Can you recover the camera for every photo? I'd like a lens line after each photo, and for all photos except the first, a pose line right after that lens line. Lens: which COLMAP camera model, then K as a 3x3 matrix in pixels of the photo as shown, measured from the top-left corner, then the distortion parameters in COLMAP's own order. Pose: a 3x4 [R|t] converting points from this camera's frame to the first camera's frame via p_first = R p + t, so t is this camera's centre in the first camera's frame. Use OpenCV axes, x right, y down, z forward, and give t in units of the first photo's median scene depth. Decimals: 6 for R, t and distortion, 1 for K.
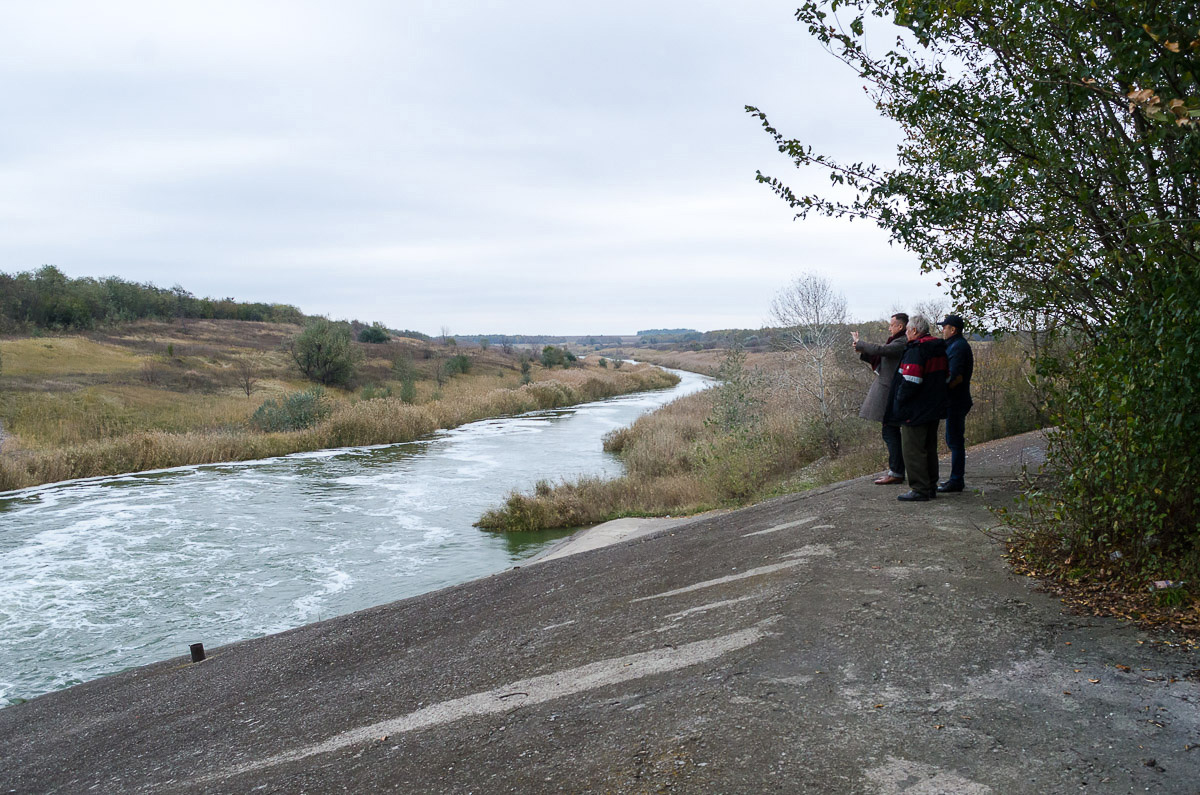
lens RADIAL K [[1039.3, 0, 598.2], [0, 1039.3, 426.8], [0, 0, 1]] dist [-0.070821, 0.009780]
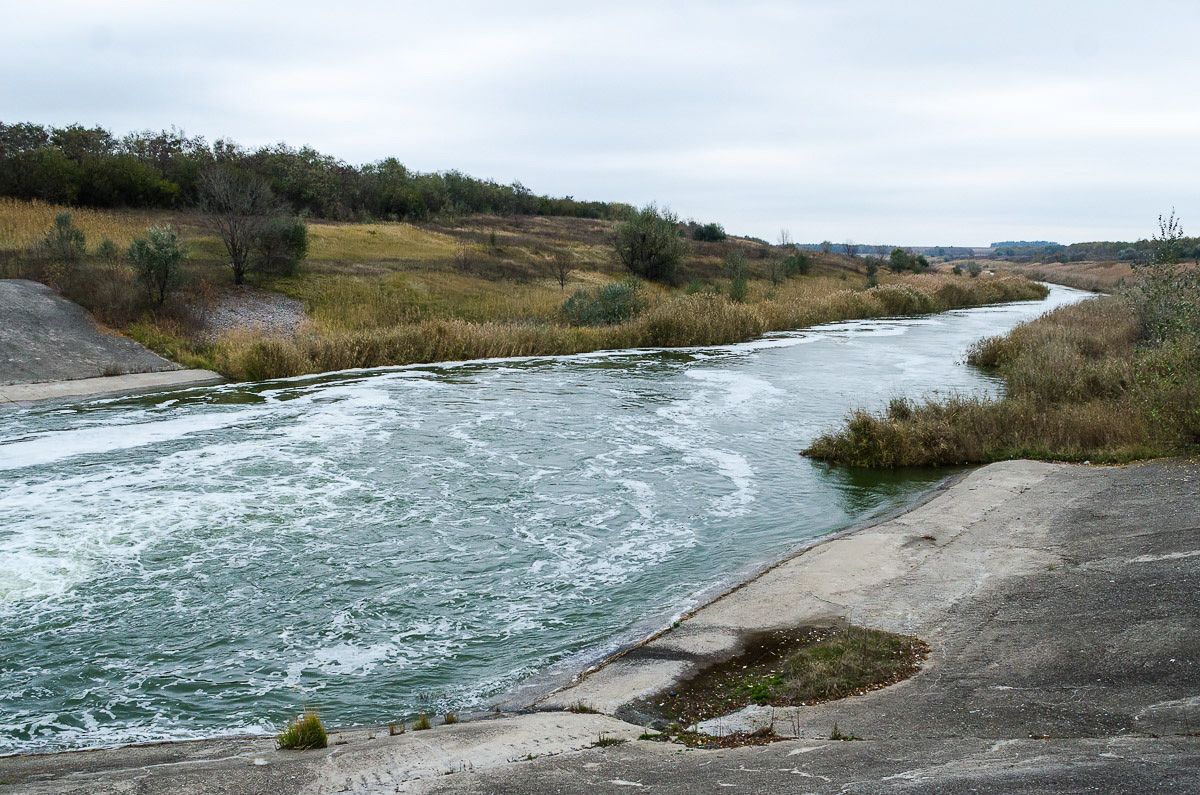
lens RADIAL K [[1039.3, 0, 598.2], [0, 1039.3, 426.8], [0, 0, 1]] dist [-0.070821, 0.009780]
pose [[0.948345, 0.066175, -0.310261, -0.012393], [-0.038896, 0.994877, 0.093306, 0.005177], [0.314846, -0.076418, 0.946061, 0.106283]]
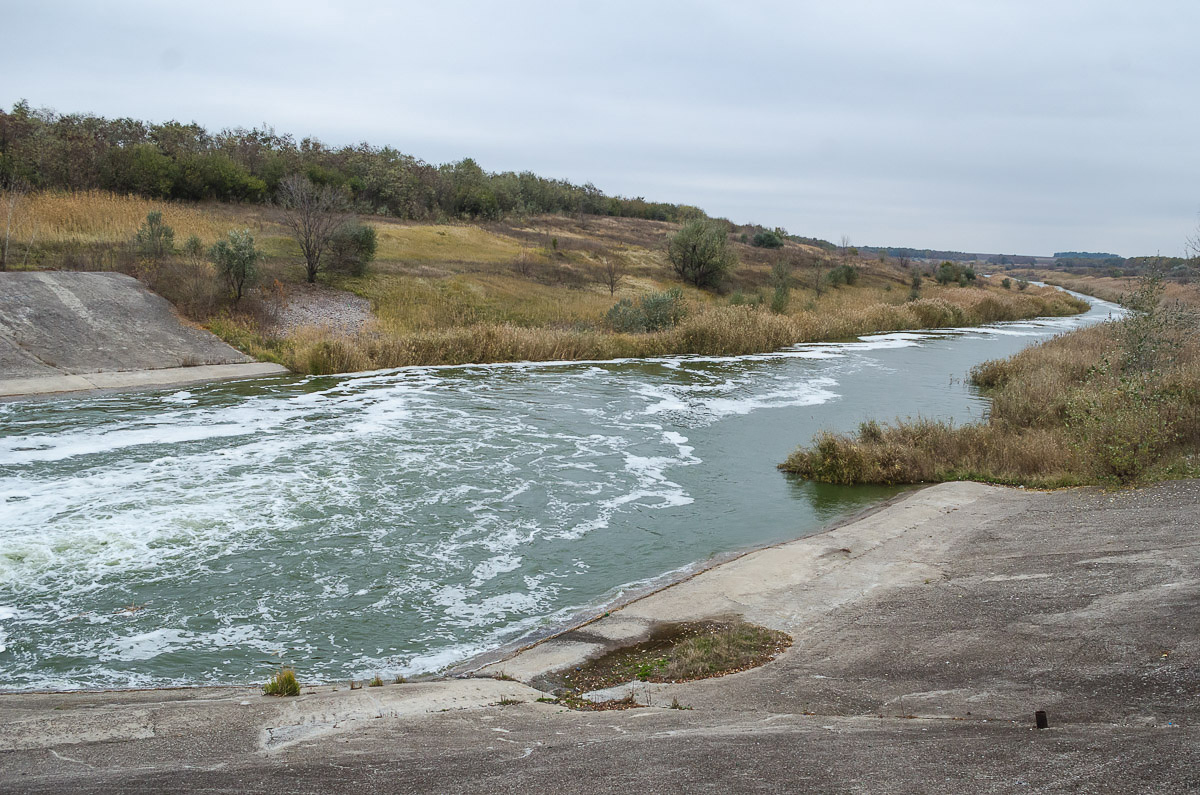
lens RADIAL K [[999.7, 0, 651.7], [0, 999.7, 426.9], [0, 0, 1]] dist [-0.073730, 0.010119]
pose [[0.939822, 0.107904, -0.324177, 0.016918], [-0.077111, 0.991327, 0.106416, -0.006346], [0.332848, -0.075015, 0.939992, 0.085526]]
